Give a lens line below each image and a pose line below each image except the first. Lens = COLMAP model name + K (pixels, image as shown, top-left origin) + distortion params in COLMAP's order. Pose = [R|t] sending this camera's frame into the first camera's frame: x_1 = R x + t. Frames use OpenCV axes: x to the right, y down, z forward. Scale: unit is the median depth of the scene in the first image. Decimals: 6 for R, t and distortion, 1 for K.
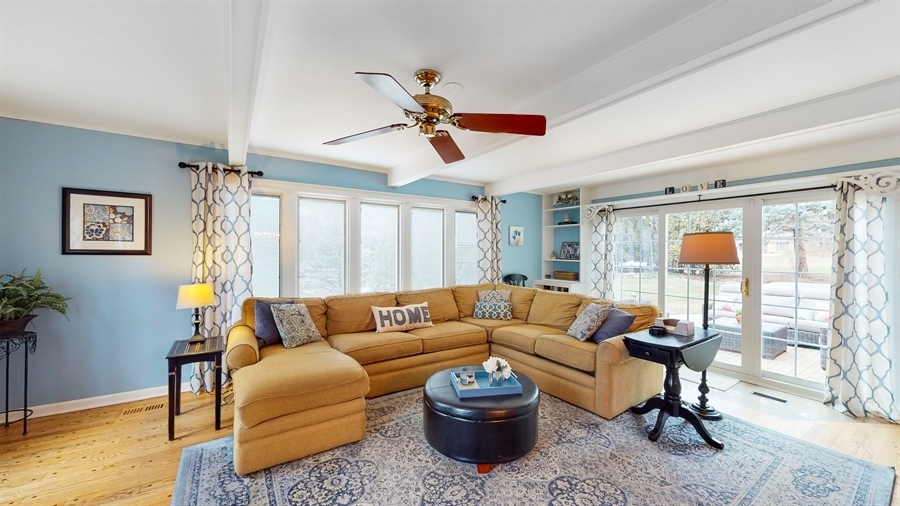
lens RADIAL K [[331.9, 0, 445.5], [0, 331.9, 253.5], [0, 0, 1]] dist [-0.005508, 0.000574]
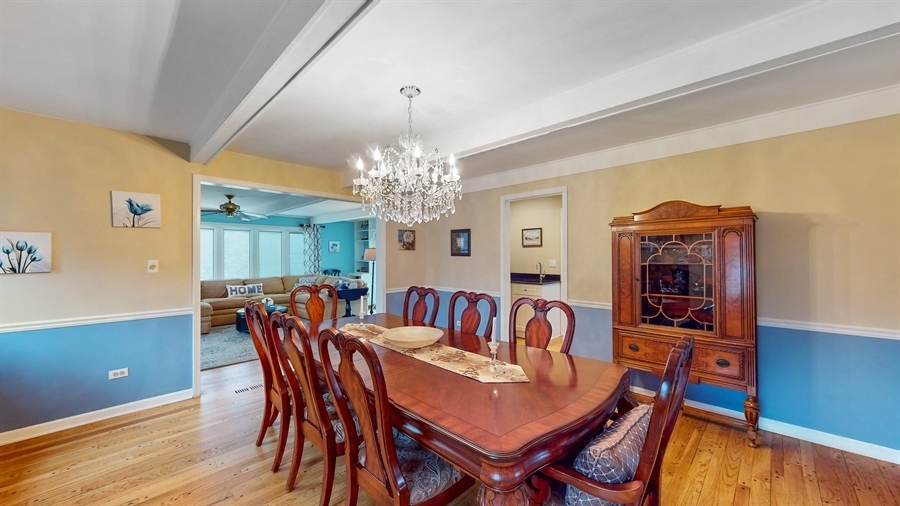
lens RADIAL K [[331.9, 0, 450.4], [0, 331.9, 254.0], [0, 0, 1]] dist [-0.005508, 0.000574]
pose [[0.973959, -0.004822, 0.226673, 0.668310], [0.006290, 0.999964, -0.005755, -0.003644], [-0.226637, 0.007031, 0.973954, -1.284155]]
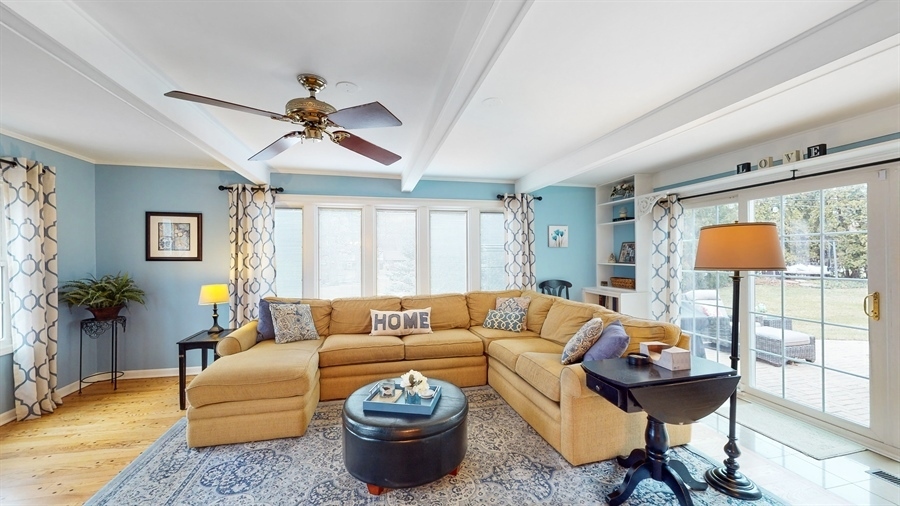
lens RADIAL K [[331.9, 0, 445.3], [0, 331.9, 255.9], [0, 0, 1]] dist [-0.005508, 0.000574]
pose [[0.939161, -0.010265, -0.343324, 0.382707], [0.008883, 0.999945, -0.005598, 0.000410], [0.343362, 0.002208, 0.939200, 0.118778]]
